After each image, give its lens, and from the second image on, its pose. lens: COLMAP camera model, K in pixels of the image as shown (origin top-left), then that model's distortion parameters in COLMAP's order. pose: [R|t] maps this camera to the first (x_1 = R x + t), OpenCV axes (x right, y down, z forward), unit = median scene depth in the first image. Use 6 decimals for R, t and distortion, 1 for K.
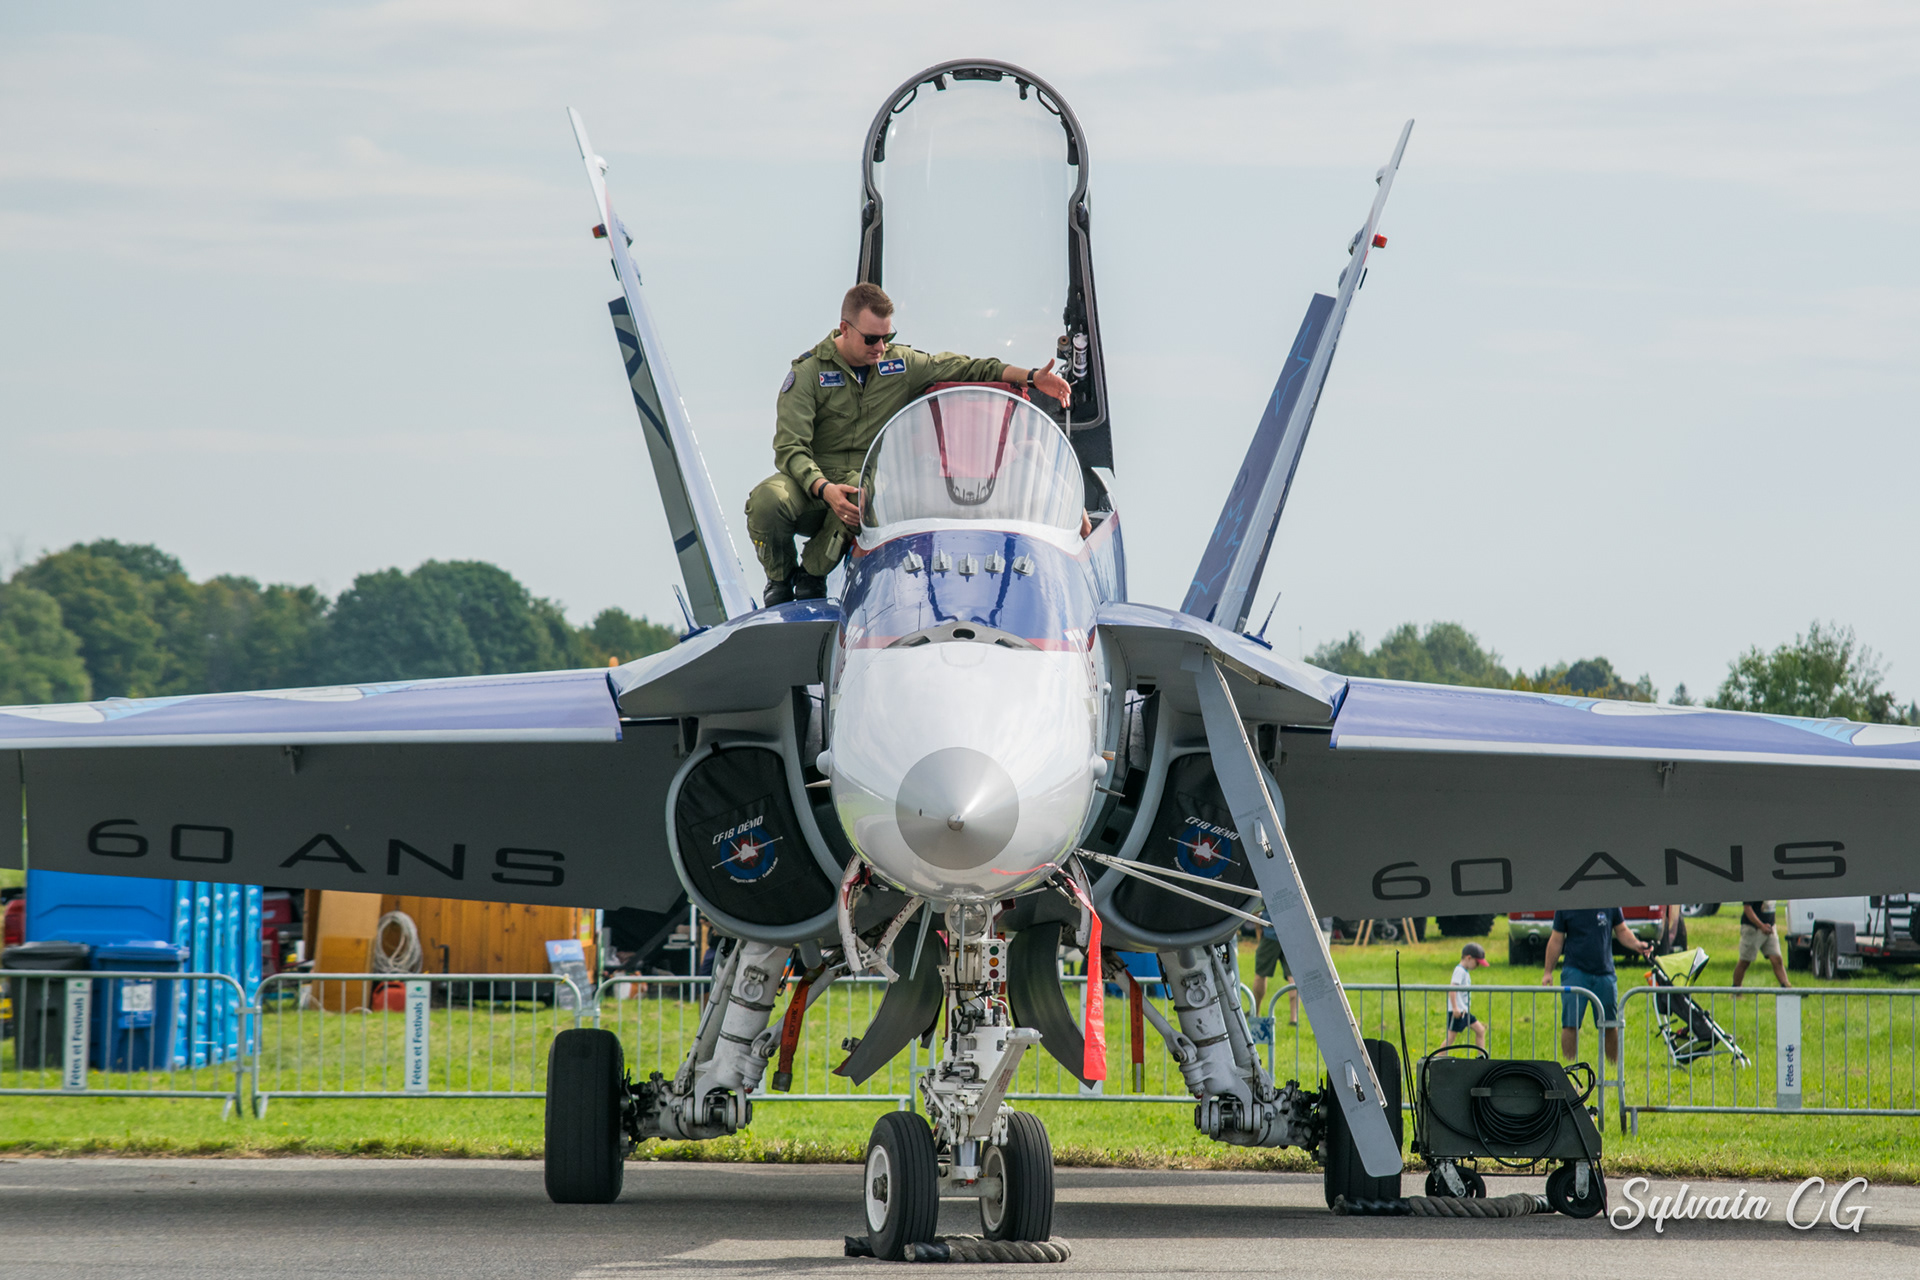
lens RADIAL K [[10940.4, 0, 960.0], [0, 10940.4, 640.0], [0, 0, 1]] dist [3.479424, -12.625446]
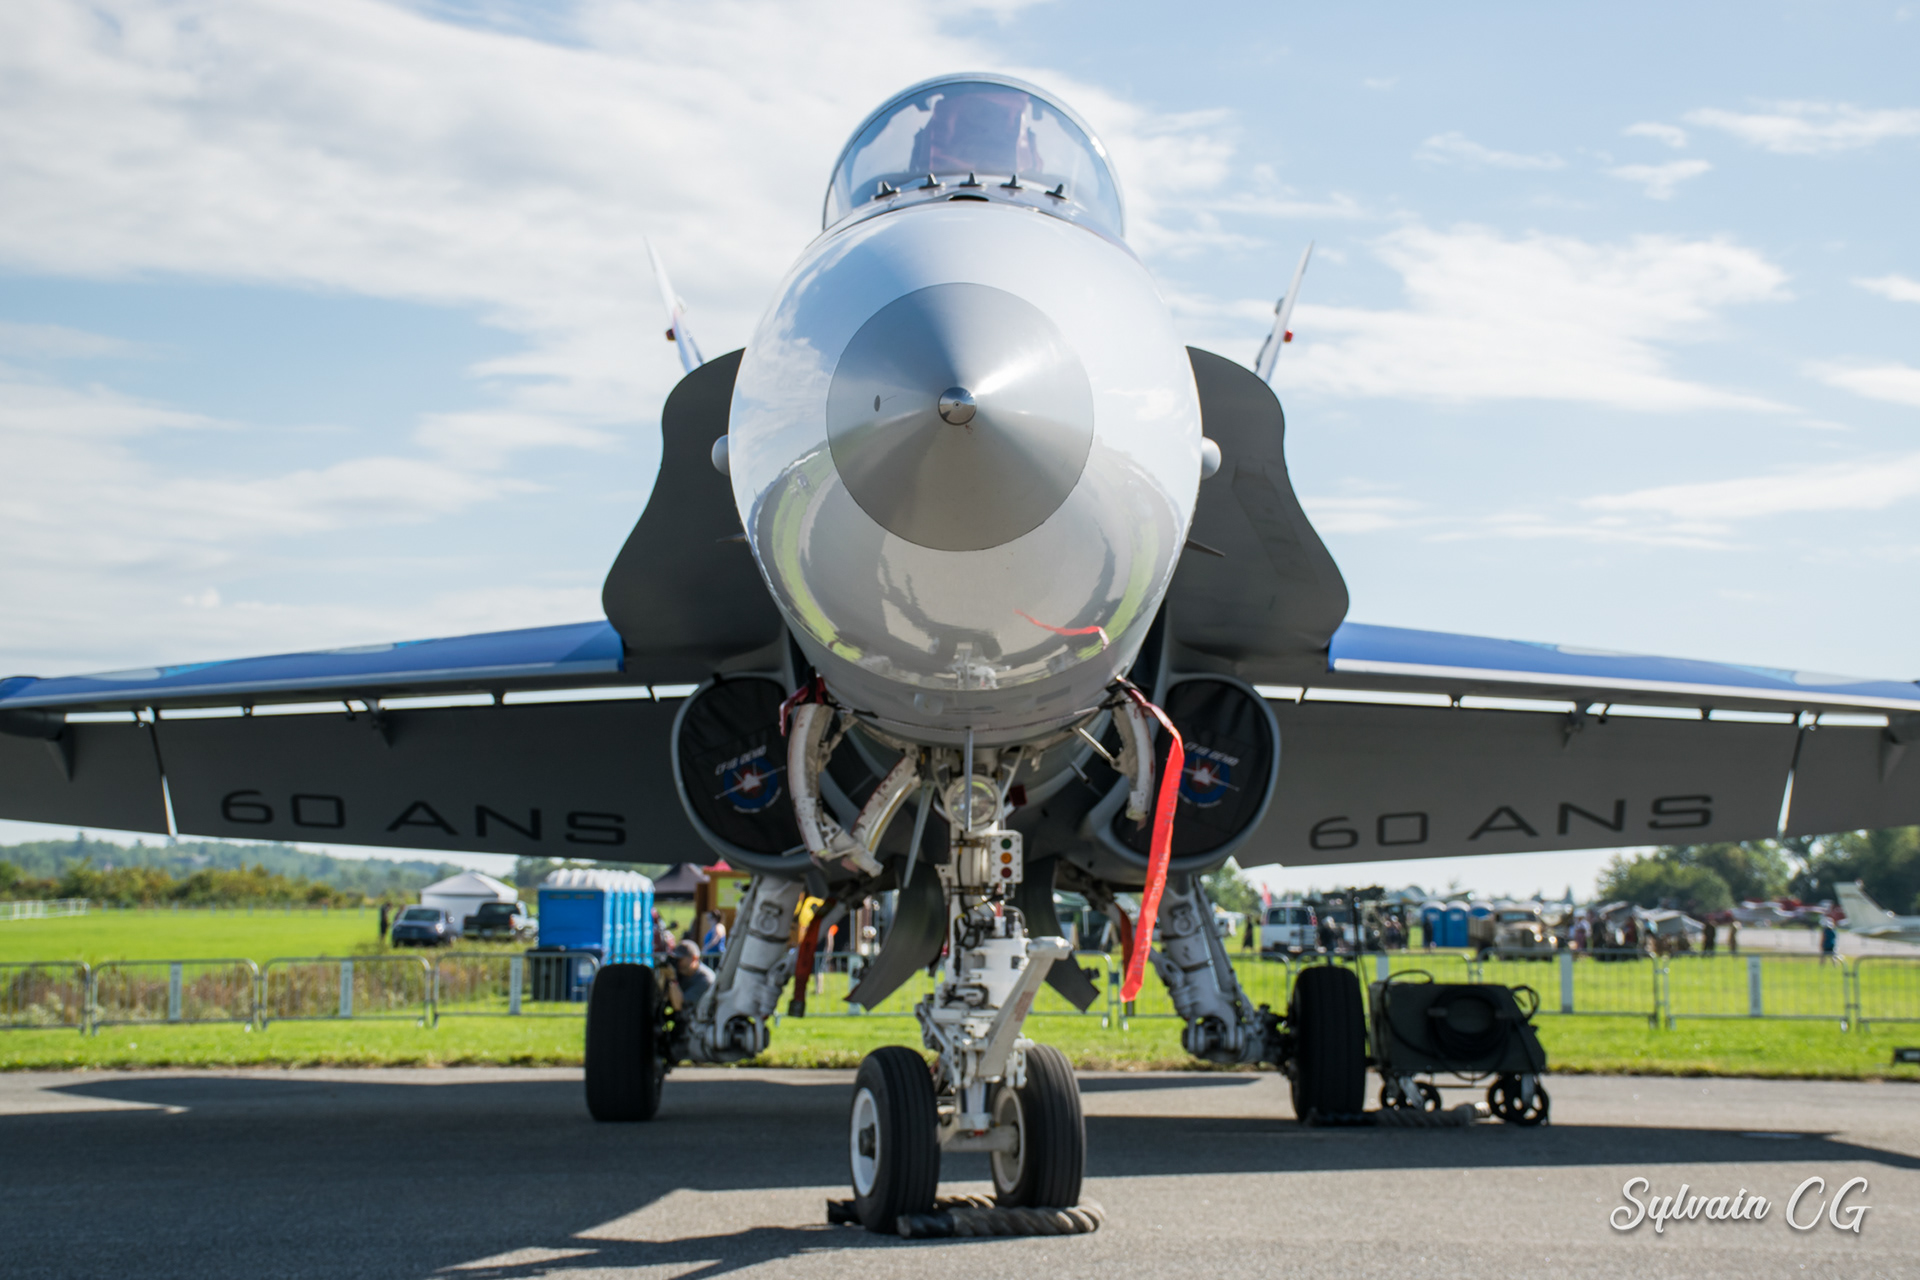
lens RADIAL K [[3774.4, 0, 960.0], [0, 3774.4, 640.0], [0, 0, 1]] dist [0.547108, 0.142166]
pose [[0.999953, -0.009602, 0.001297, -0.000427], [0.009660, 0.998380, -0.056071, 0.025082], [-0.000757, 0.056081, 0.998426, 0.628112]]
